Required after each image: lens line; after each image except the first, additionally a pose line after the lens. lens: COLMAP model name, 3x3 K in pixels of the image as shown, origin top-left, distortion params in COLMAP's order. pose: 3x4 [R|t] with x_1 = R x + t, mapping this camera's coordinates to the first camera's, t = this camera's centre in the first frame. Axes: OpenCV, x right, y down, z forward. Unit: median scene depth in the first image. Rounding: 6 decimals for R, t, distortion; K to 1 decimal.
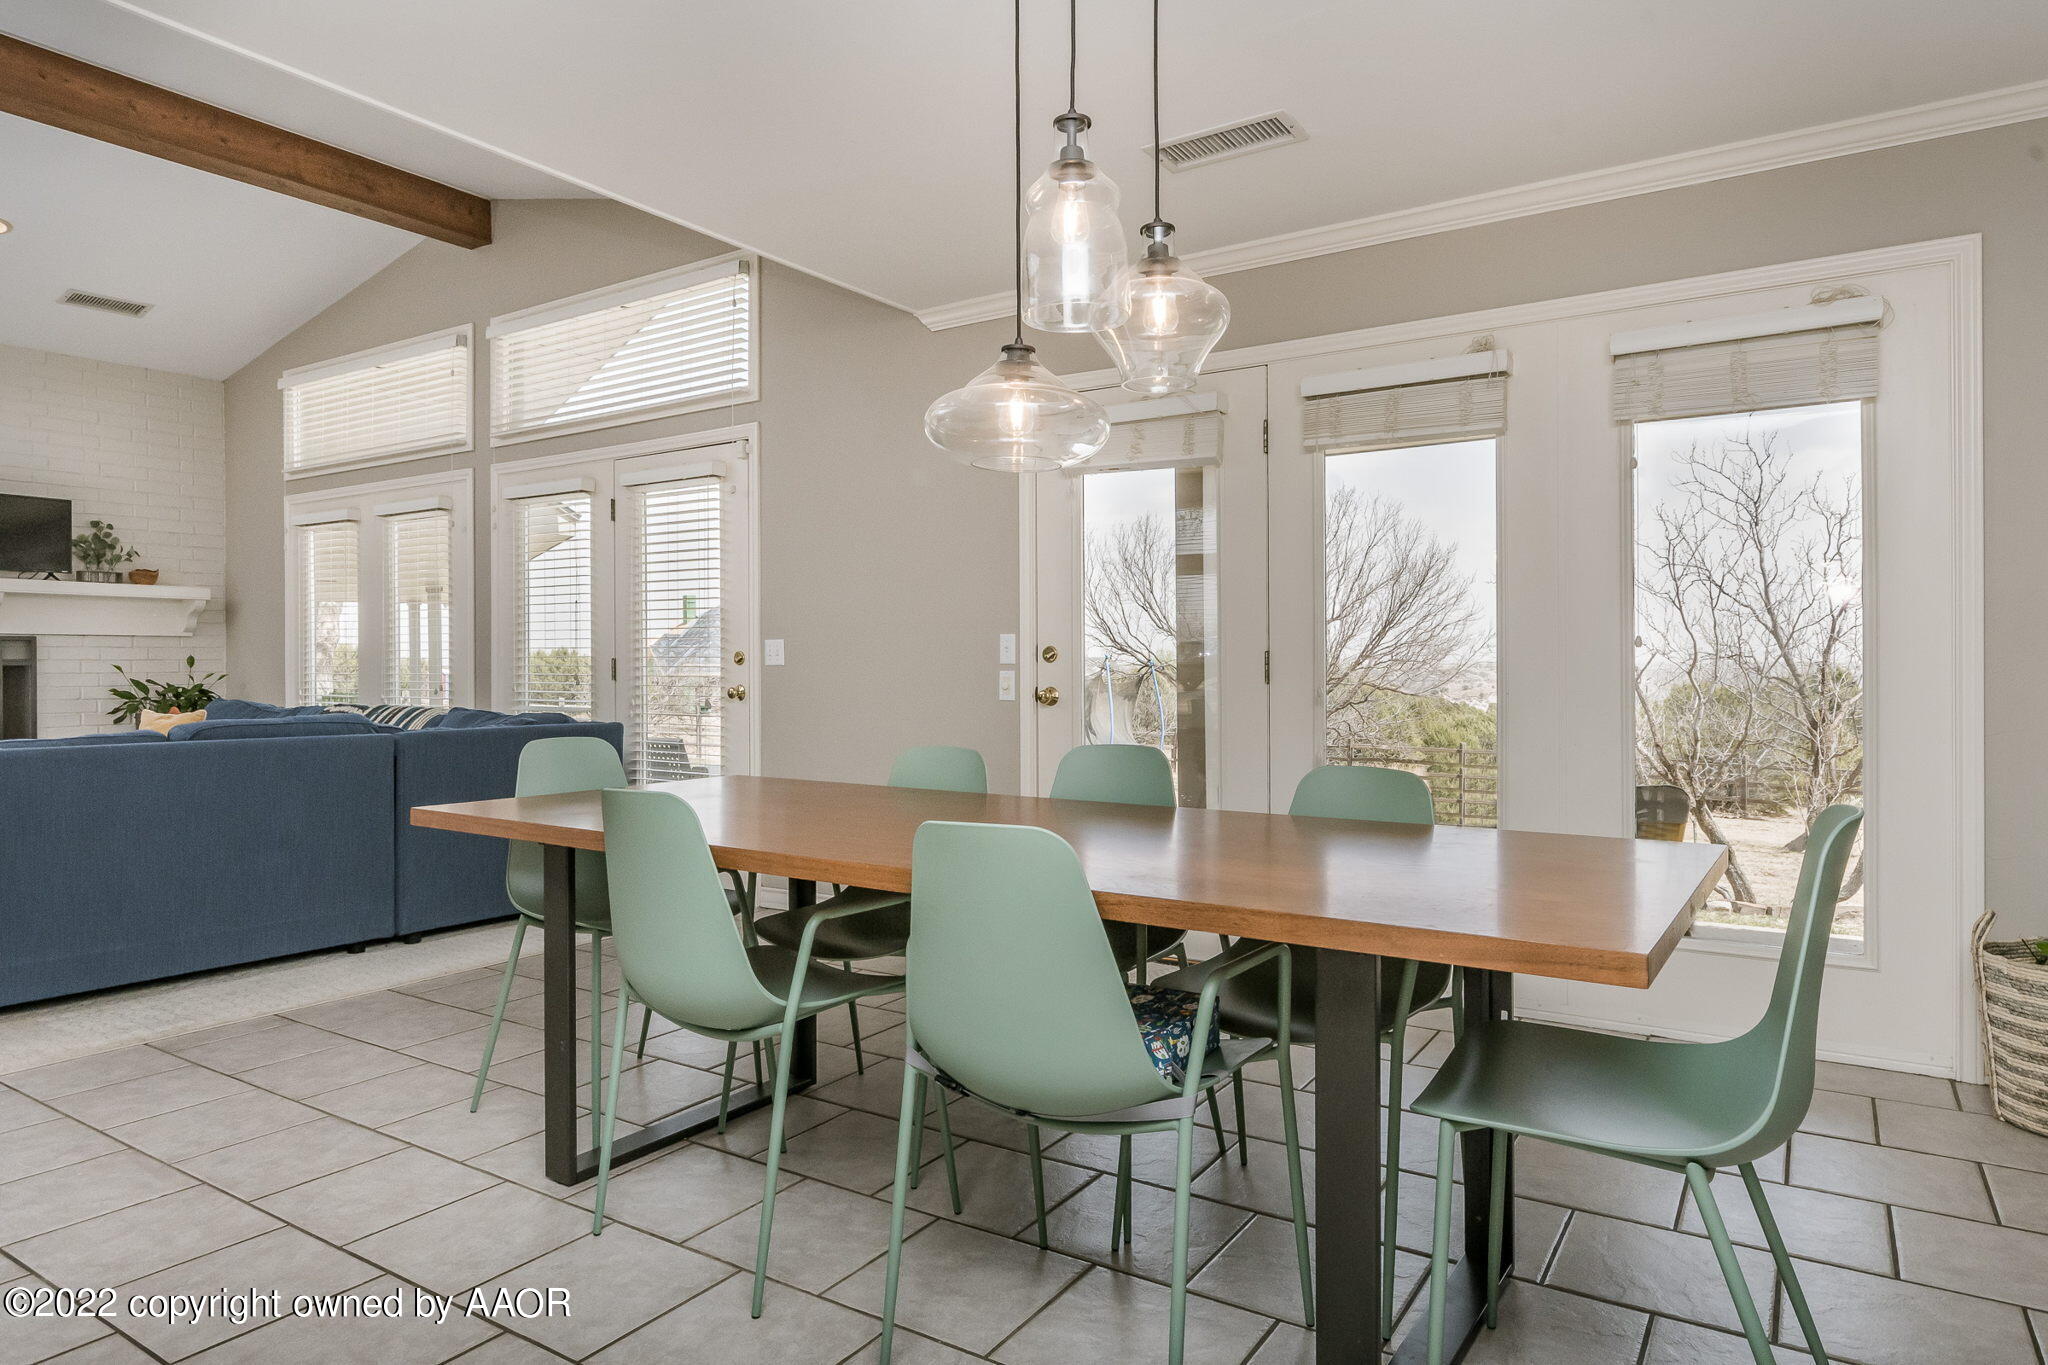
lens RADIAL K [[1222.4, 0, 1024.0], [0, 1222.4, 682.5], [0, 0, 1]] dist [0.004206, -0.000081]
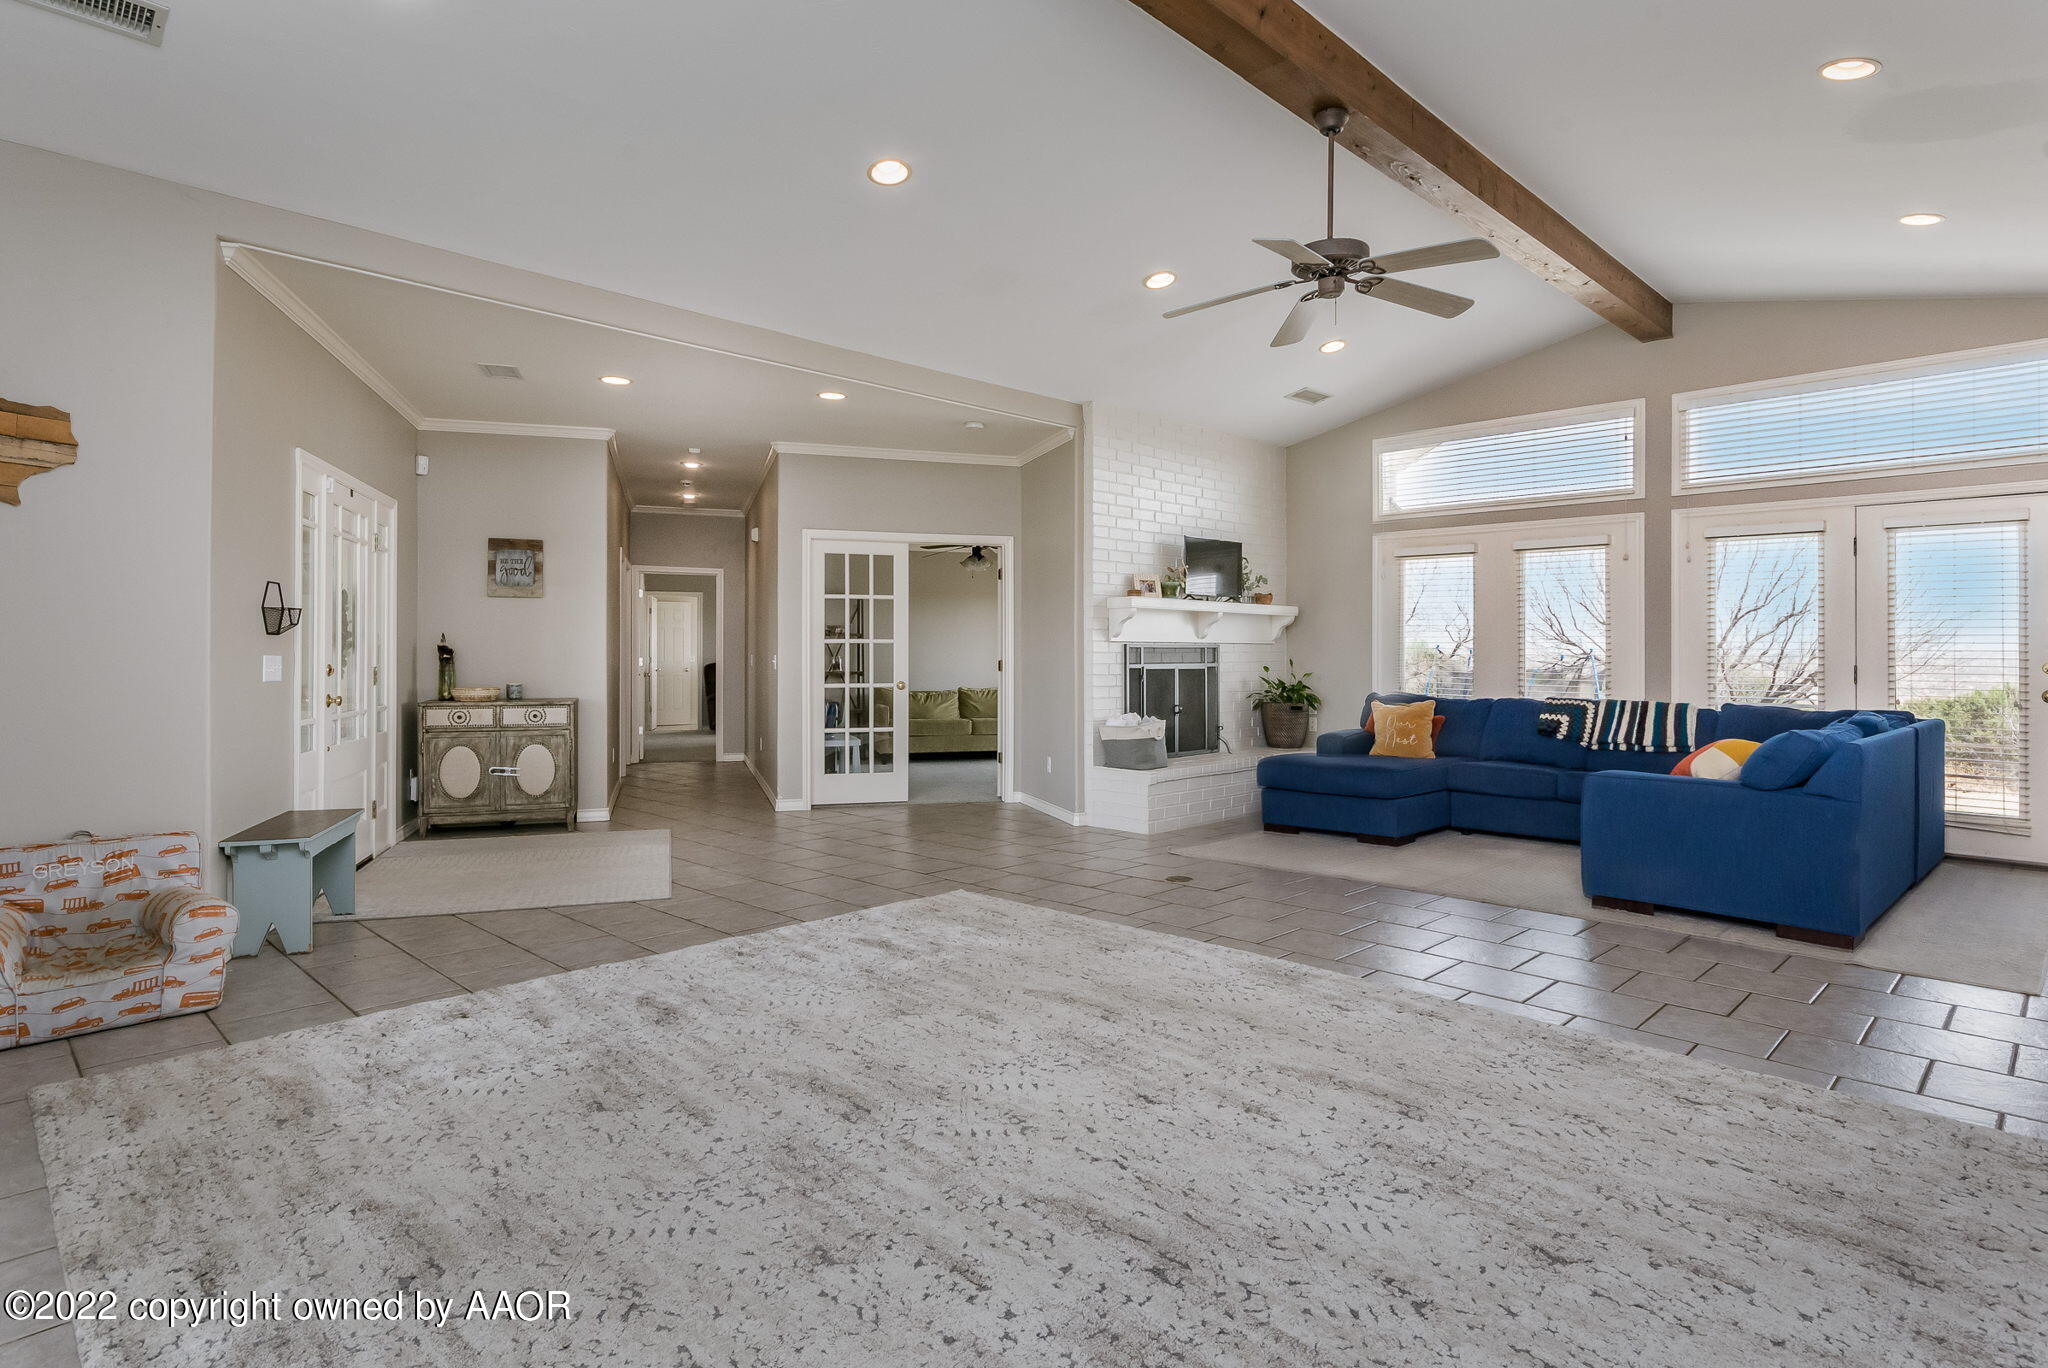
lens RADIAL K [[1079.1, 0, 1030.1], [0, 1079.1, 662.9], [0, 0, 1]] dist [0.001866, -0.000179]
pose [[0.977327, -0.000103, -0.211735, -0.834018], [-0.000435, 0.999997, -0.002493, -0.015877], [0.211735, 0.002529, 0.977324, -0.231356]]
